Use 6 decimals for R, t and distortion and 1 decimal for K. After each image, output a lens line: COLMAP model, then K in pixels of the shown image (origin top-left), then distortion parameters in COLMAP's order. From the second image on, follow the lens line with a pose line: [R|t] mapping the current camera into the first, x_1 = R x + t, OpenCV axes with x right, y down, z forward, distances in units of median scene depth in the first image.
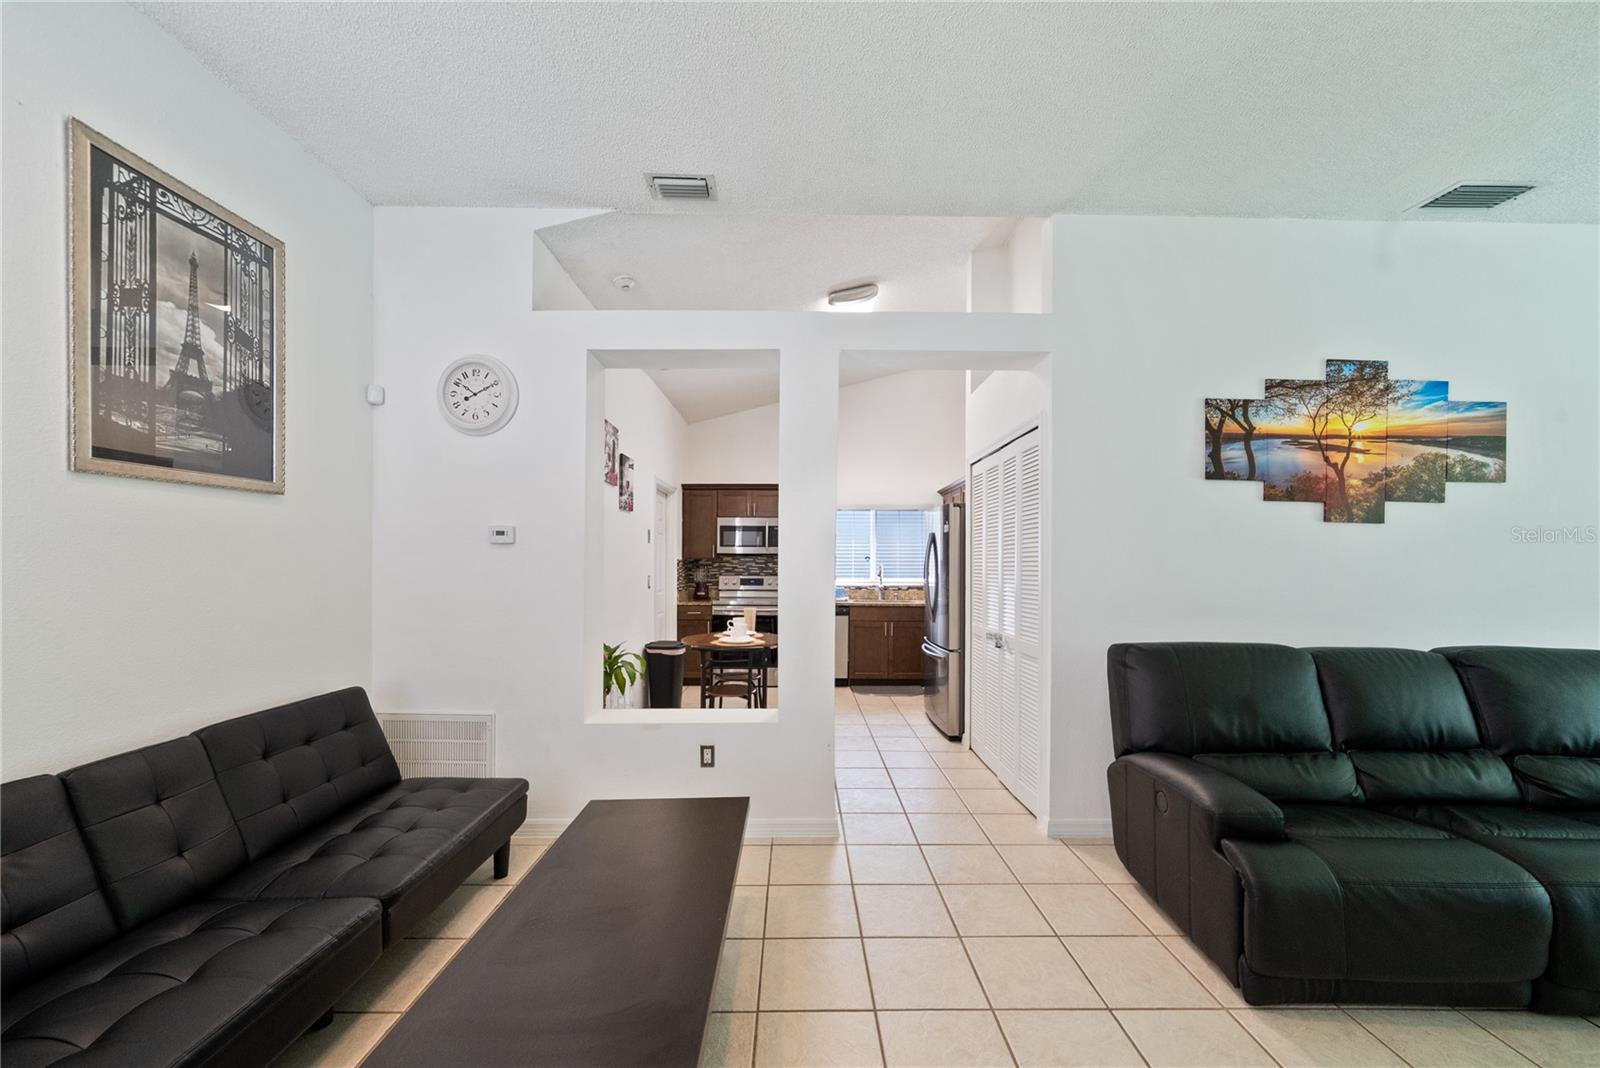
lens RADIAL K [[588.1, 0, 787.5], [0, 588.1, 561.7], [0, 0, 1]] dist [-0.008279, 0.000117]
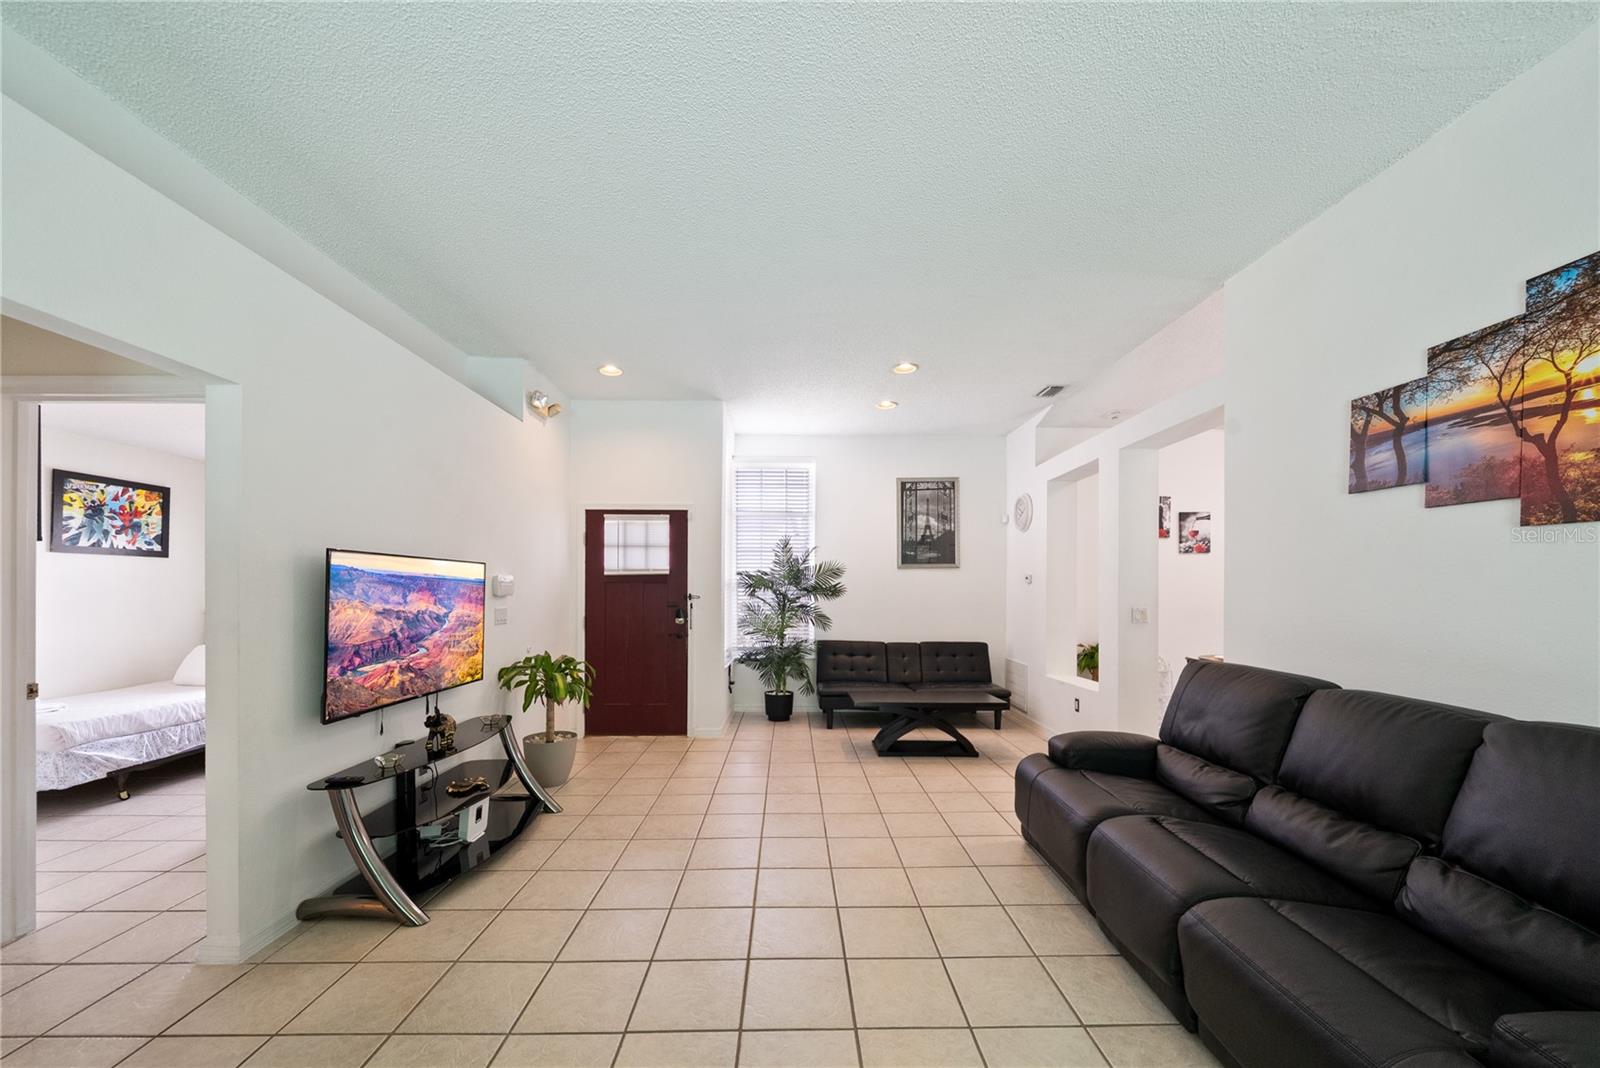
lens RADIAL K [[588.1, 0, 794.9], [0, 588.1, 584.8], [0, 0, 1]] dist [-0.008279, 0.000117]
pose [[0.006203, -0.018020, -0.999818, 1.575061], [-0.010964, 0.999776, -0.018088, 0.018327], [0.999921, 0.011074, 0.006004, 0.173188]]
